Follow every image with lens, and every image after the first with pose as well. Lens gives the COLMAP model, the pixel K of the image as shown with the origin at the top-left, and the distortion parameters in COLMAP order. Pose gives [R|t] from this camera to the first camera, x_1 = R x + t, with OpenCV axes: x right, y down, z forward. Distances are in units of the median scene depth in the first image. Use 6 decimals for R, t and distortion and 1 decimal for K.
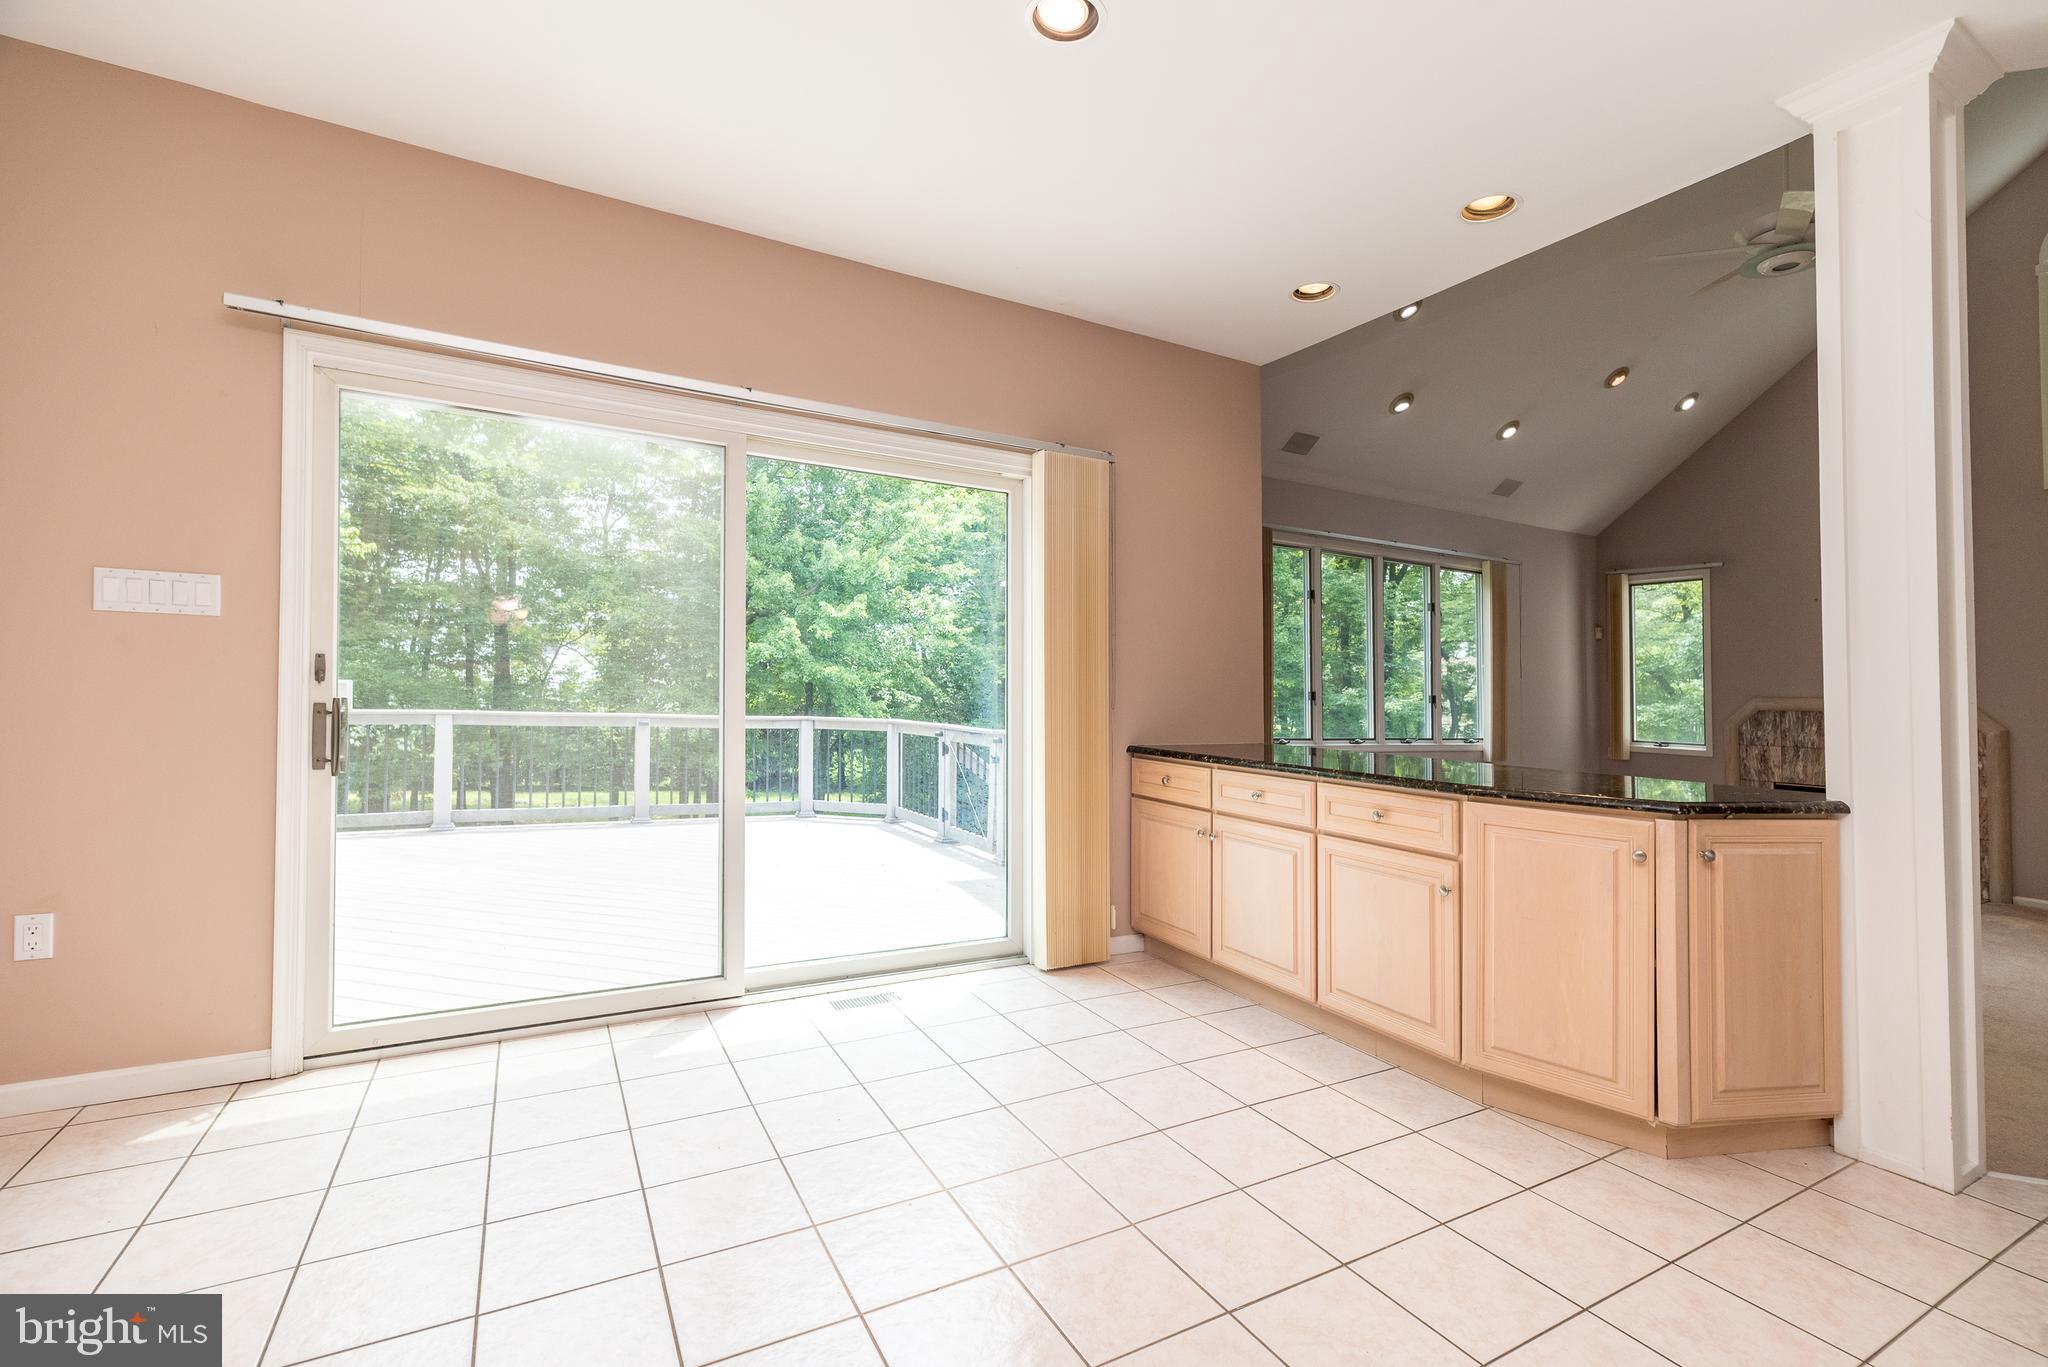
lens RADIAL K [[904.7, 0, 1032.9], [0, 904.7, 665.2], [0, 0, 1]] dist [0.007851, 0.000440]
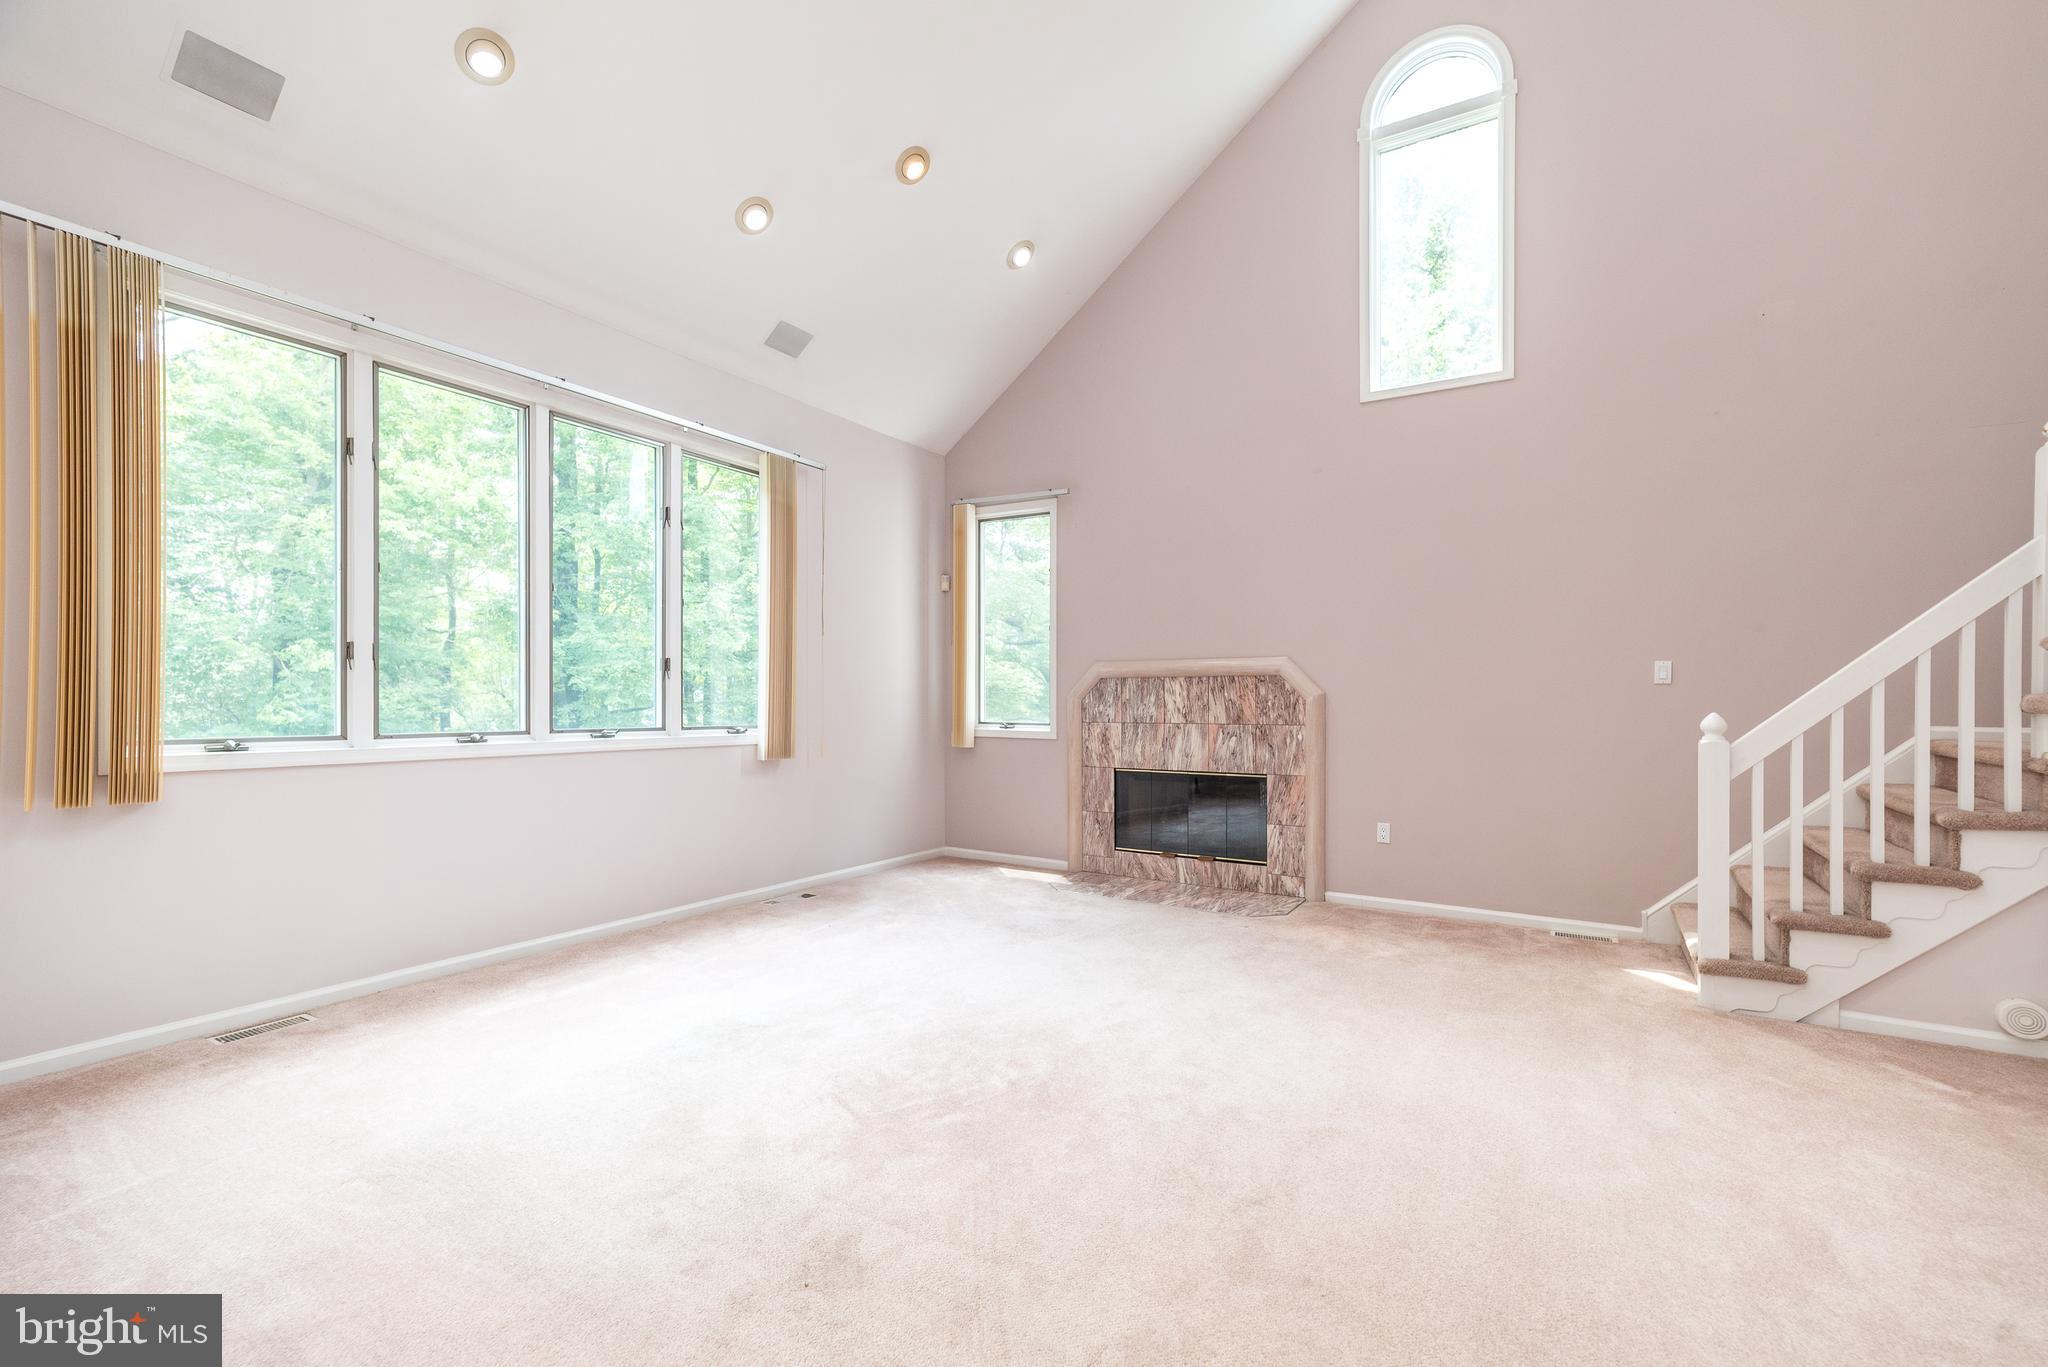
lens RADIAL K [[898.6, 0, 1022.7], [0, 898.6, 711.0], [0, 0, 1]] dist [-0.000985, -0.000113]
pose [[0.873945, -0.020219, 0.485604, 0.361464], [-0.003175, 0.998875, 0.047304, 0.041693], [-0.486014, -0.042883, 0.872898, 0.352824]]
